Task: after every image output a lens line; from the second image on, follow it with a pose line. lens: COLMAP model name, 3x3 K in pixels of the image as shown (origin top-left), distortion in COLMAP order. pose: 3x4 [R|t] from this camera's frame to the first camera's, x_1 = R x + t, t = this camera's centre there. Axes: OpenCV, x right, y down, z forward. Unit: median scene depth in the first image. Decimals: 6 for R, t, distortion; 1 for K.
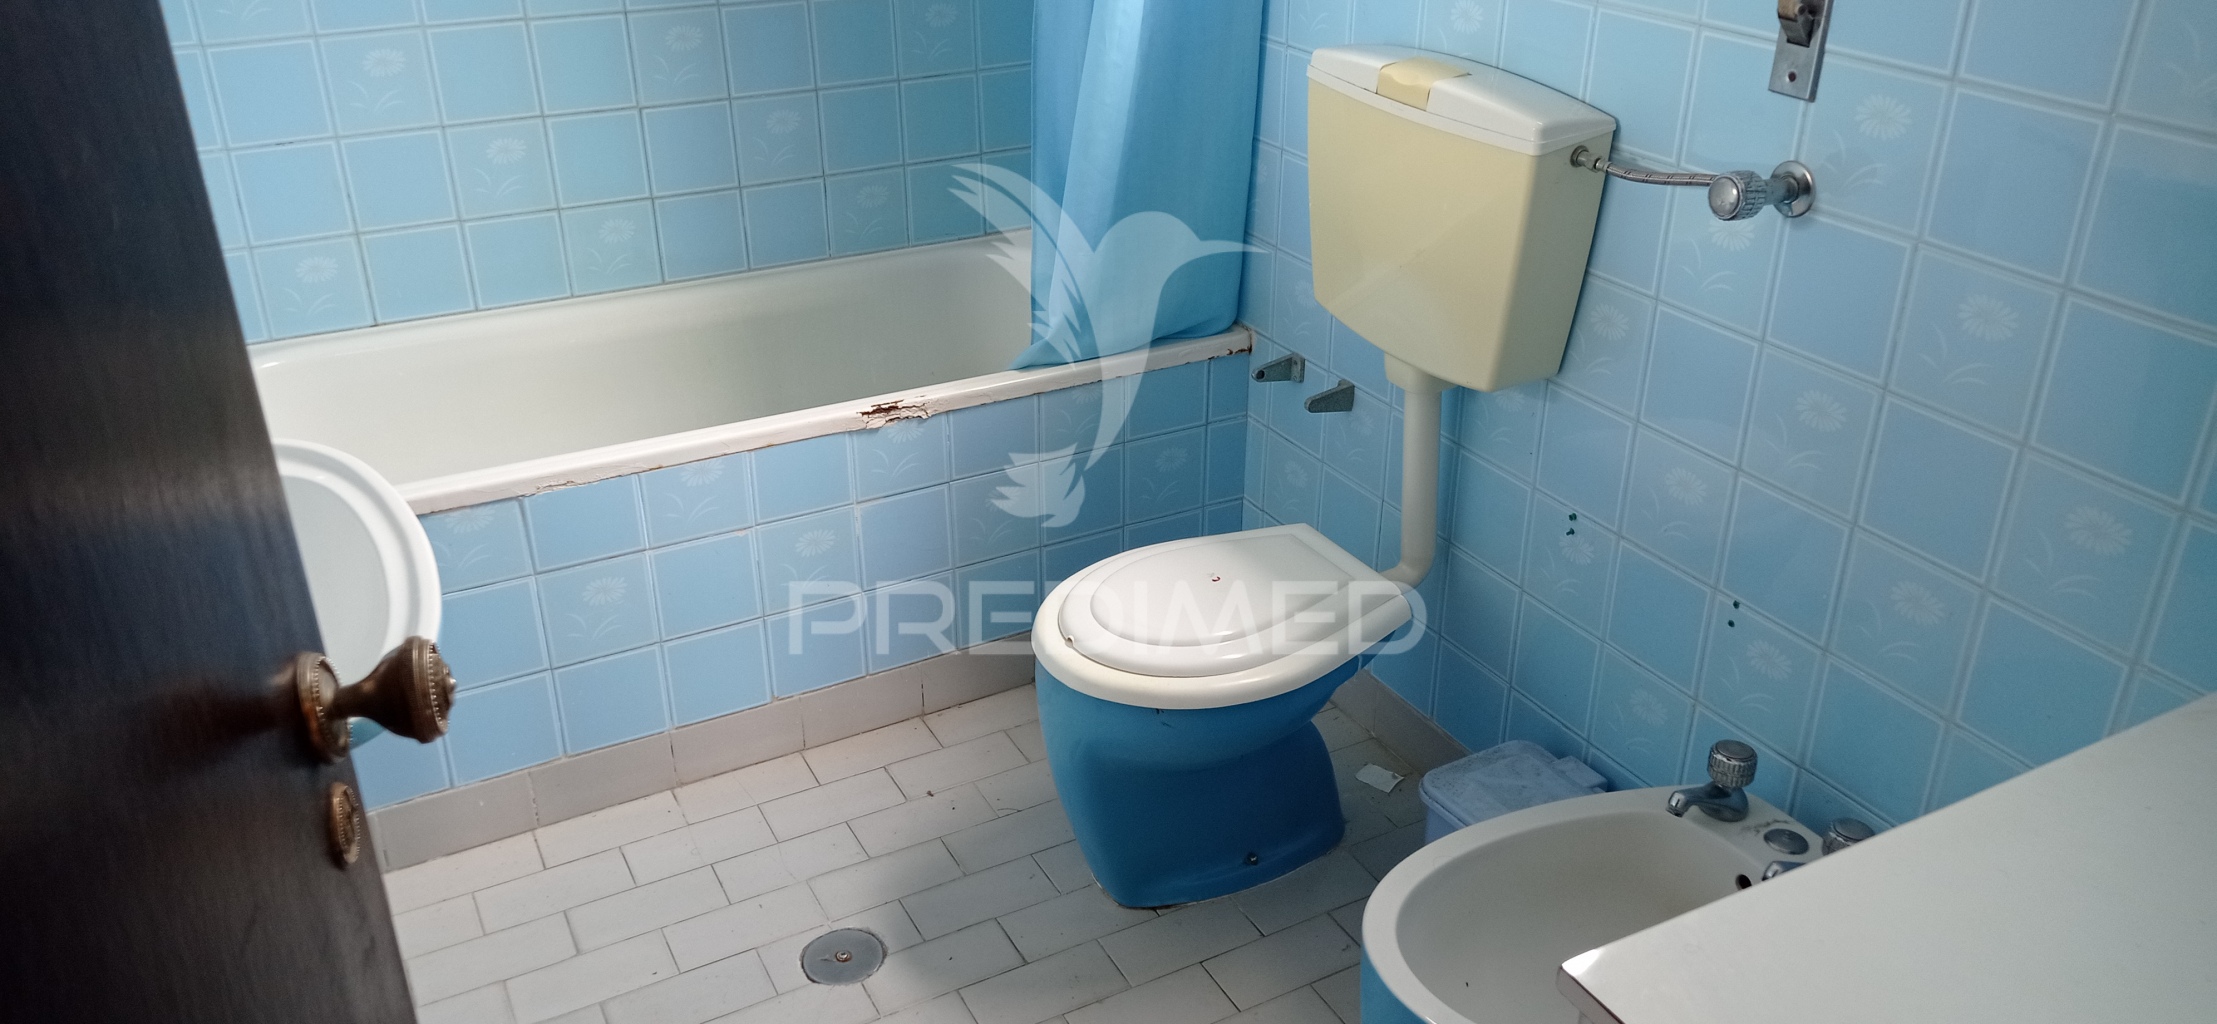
lens RADIAL K [[1646.8, 0, 1112.1], [0, 1646.8, 505.3], [0, 0, 1]] dist [0.122548, -0.207206]
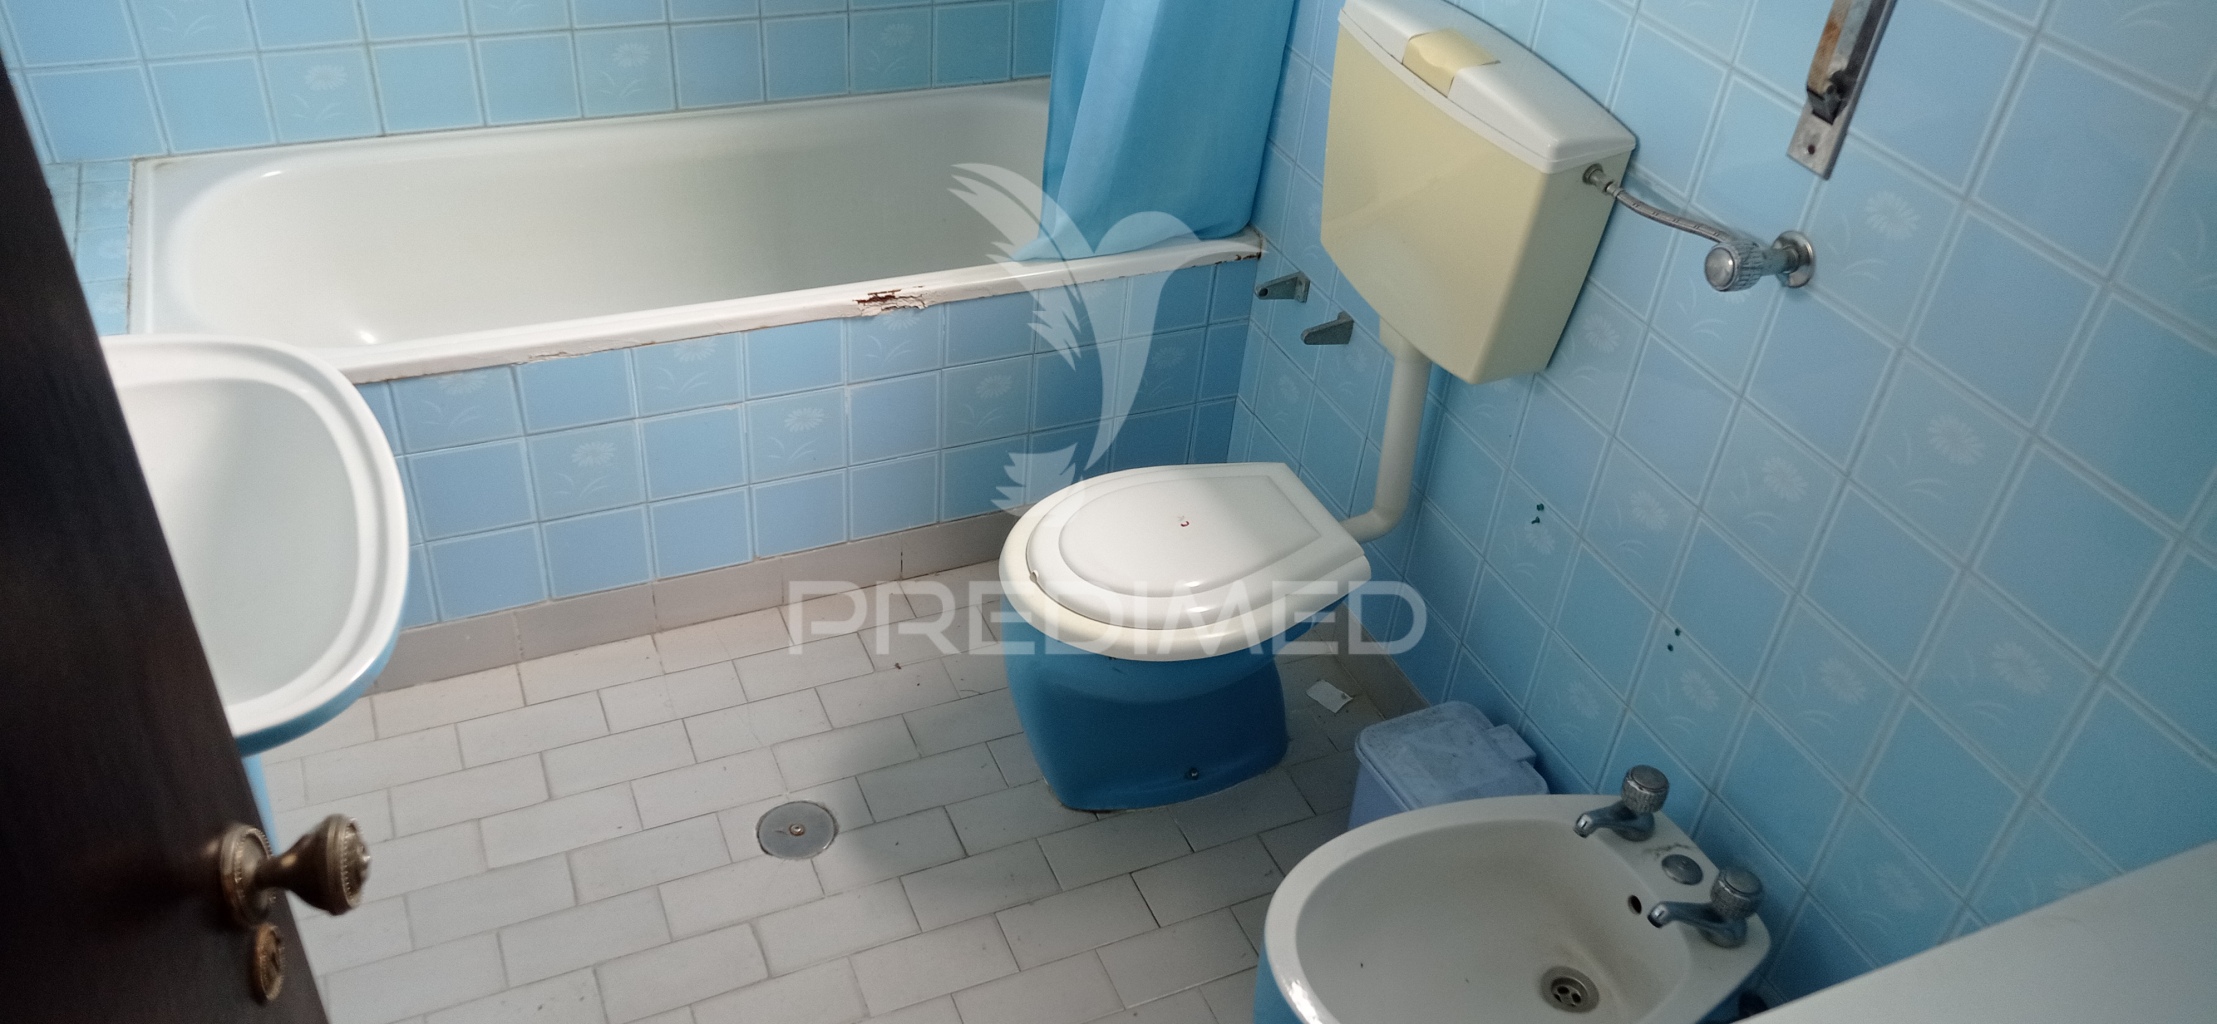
lens RADIAL K [[1646.8, 0, 1112.1], [0, 1646.8, 505.3], [0, 0, 1]] dist [0.122548, -0.207206]
pose [[0.994165, 0.107443, -0.009609, 0.026091], [-0.104031, 0.978510, 0.178033, -0.139066], [0.028531, -0.175995, 0.983978, -0.001902]]
